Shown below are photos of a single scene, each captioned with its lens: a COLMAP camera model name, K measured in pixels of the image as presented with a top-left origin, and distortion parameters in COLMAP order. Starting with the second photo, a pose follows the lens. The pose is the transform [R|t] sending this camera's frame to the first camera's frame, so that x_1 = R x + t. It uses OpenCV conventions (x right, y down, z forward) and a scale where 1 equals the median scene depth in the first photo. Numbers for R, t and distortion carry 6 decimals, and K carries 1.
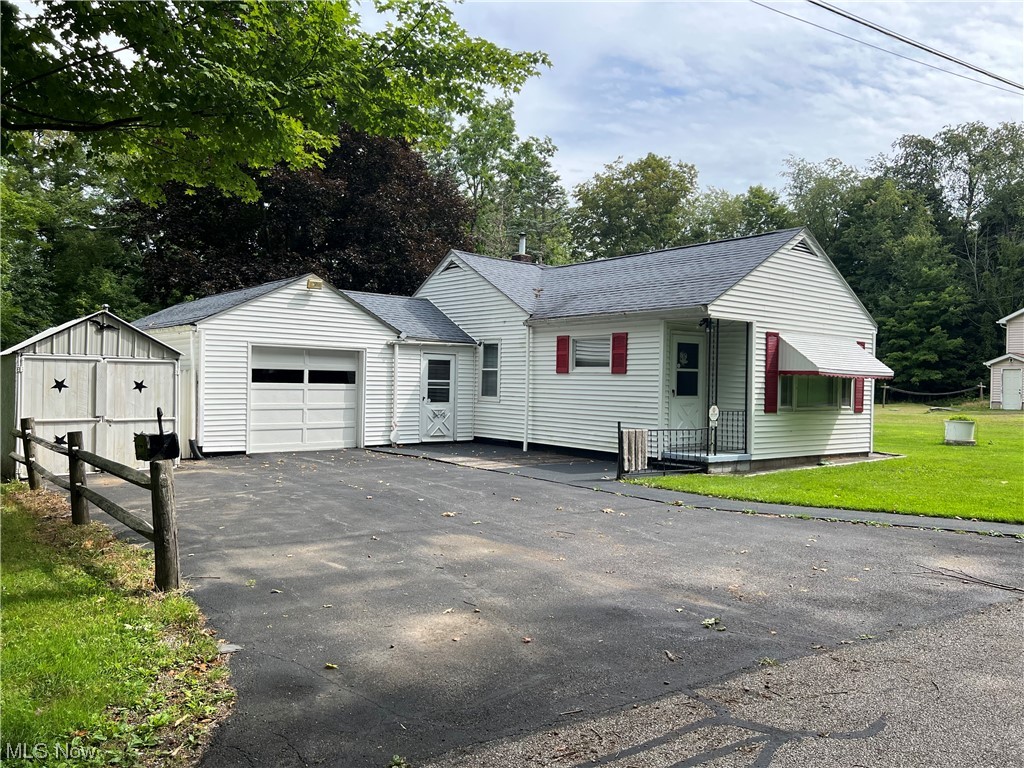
lens RADIAL K [[765.0, 0, 513.0], [0, 765.0, 385.8], [0, 0, 1]] dist [0.060395, 0.015068]
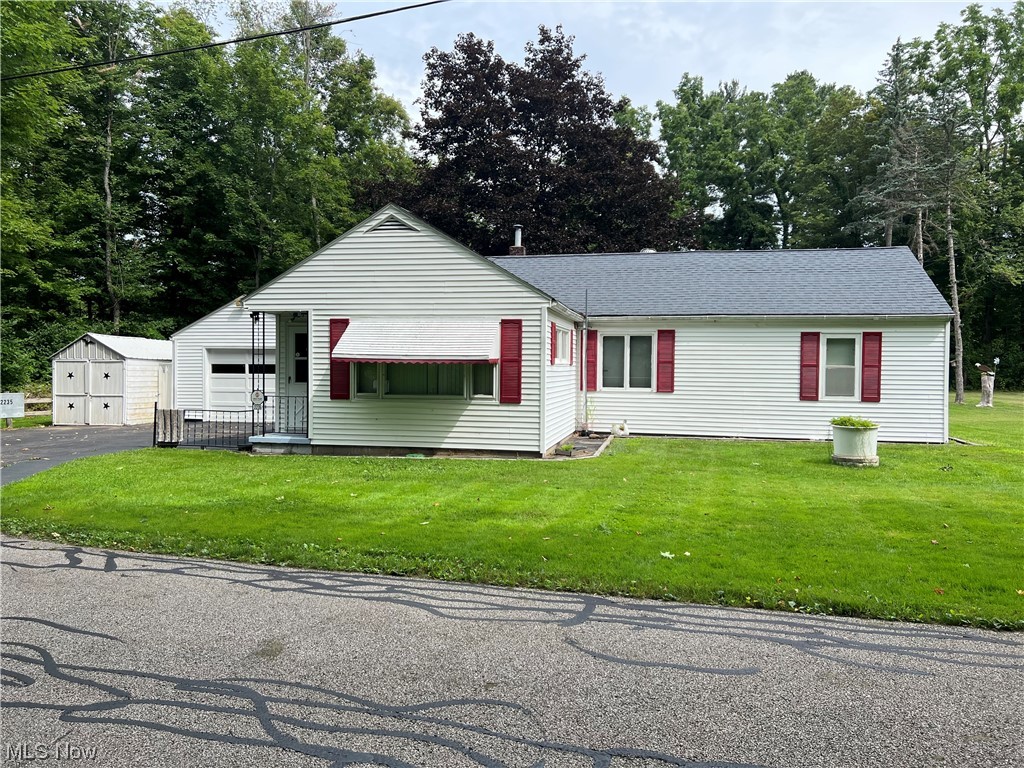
lens RADIAL K [[765.0, 0, 514.1], [0, 765.0, 383.4], [0, 0, 1]] dist [0.060395, 0.015068]
pose [[0.630772, 0.001304, -0.775967, 1.204191], [0.002831, 0.999988, 0.003982, 0.010779], [0.775963, -0.004709, 0.630761, 0.527461]]
